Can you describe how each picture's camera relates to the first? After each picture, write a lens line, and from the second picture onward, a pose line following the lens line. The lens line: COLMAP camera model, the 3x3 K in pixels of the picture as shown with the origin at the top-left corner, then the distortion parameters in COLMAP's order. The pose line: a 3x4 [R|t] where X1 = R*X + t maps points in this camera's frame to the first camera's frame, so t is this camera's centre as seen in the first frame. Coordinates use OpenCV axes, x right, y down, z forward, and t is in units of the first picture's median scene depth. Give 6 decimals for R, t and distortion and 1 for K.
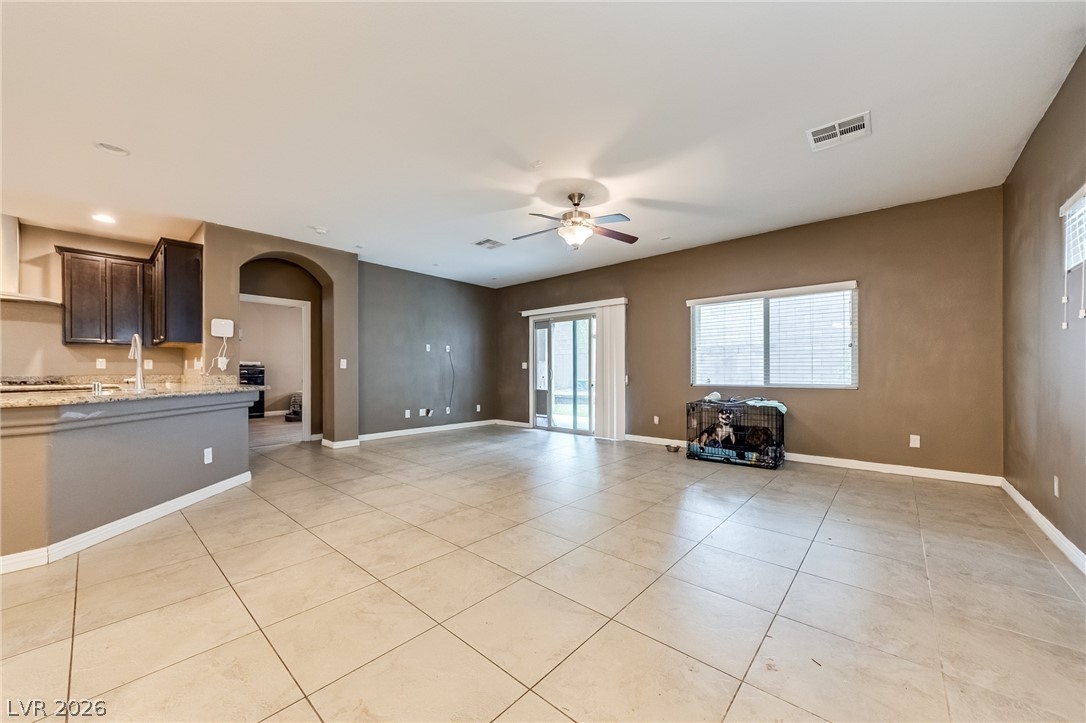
lens RADIAL K [[401.4, 0, 531.0], [0, 401.4, 371.4], [0, 0, 1]] dist [0.005921, -0.000549]
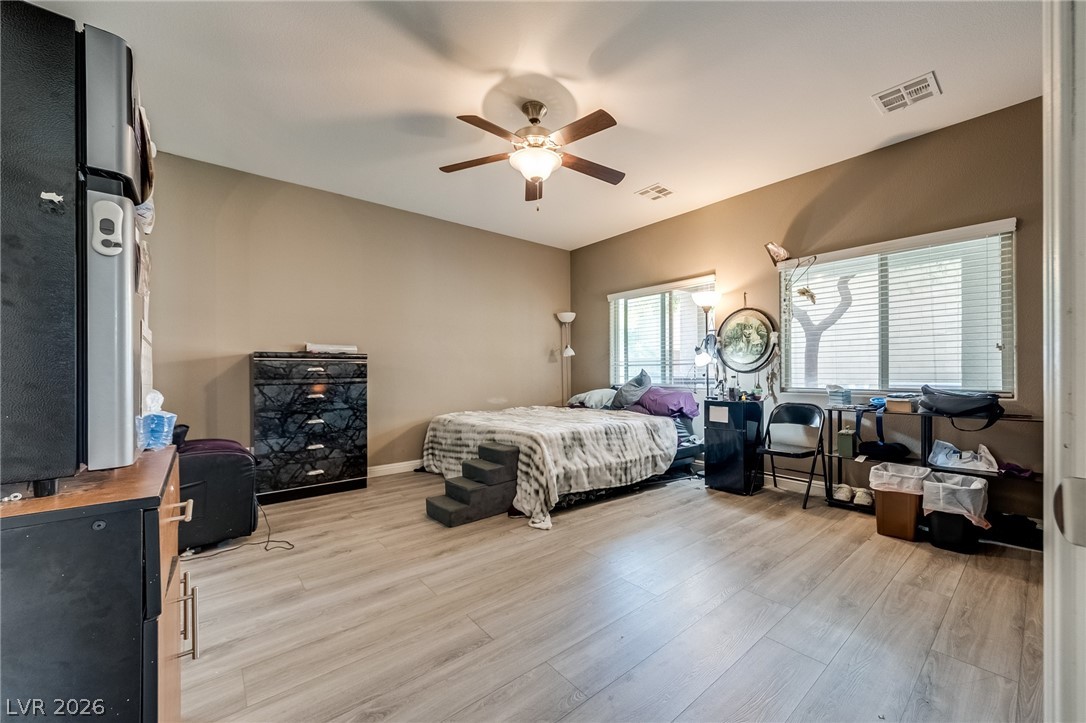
lens RADIAL K [[426.5, 0, 588.7], [0, 426.5, 371.3], [0, 0, 1]] dist [0.002476, -0.000394]
pose [[0.995098, 0.000058, -0.098897, -0.610956], [0.000011, 1.000000, 0.000692, 0.002950], [0.098897, -0.000689, 0.995097, 0.914916]]
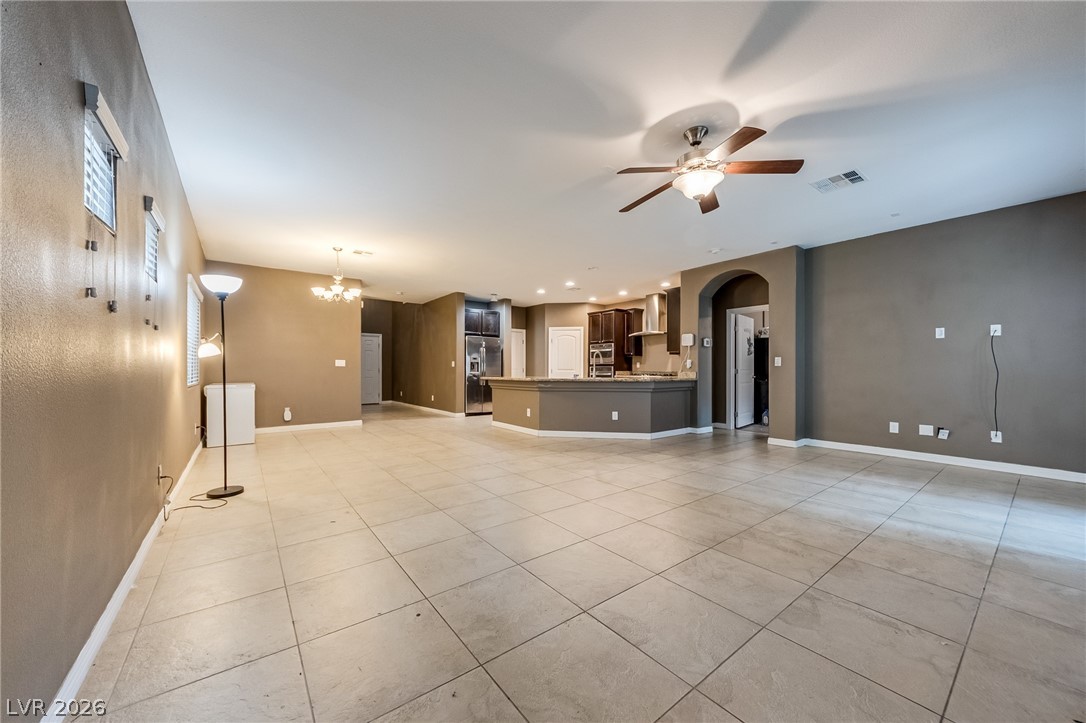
lens RADIAL K [[401.4, 0, 539.7], [0, 401.4, 366.8], [0, 0, 1]] dist [0.005921, -0.000549]
pose [[-0.180613, -0.004323, -0.983545, 0.567129], [0.001018, 0.999989, -0.004582, -0.001575], [0.983554, -0.001829, -0.180607, 0.542847]]
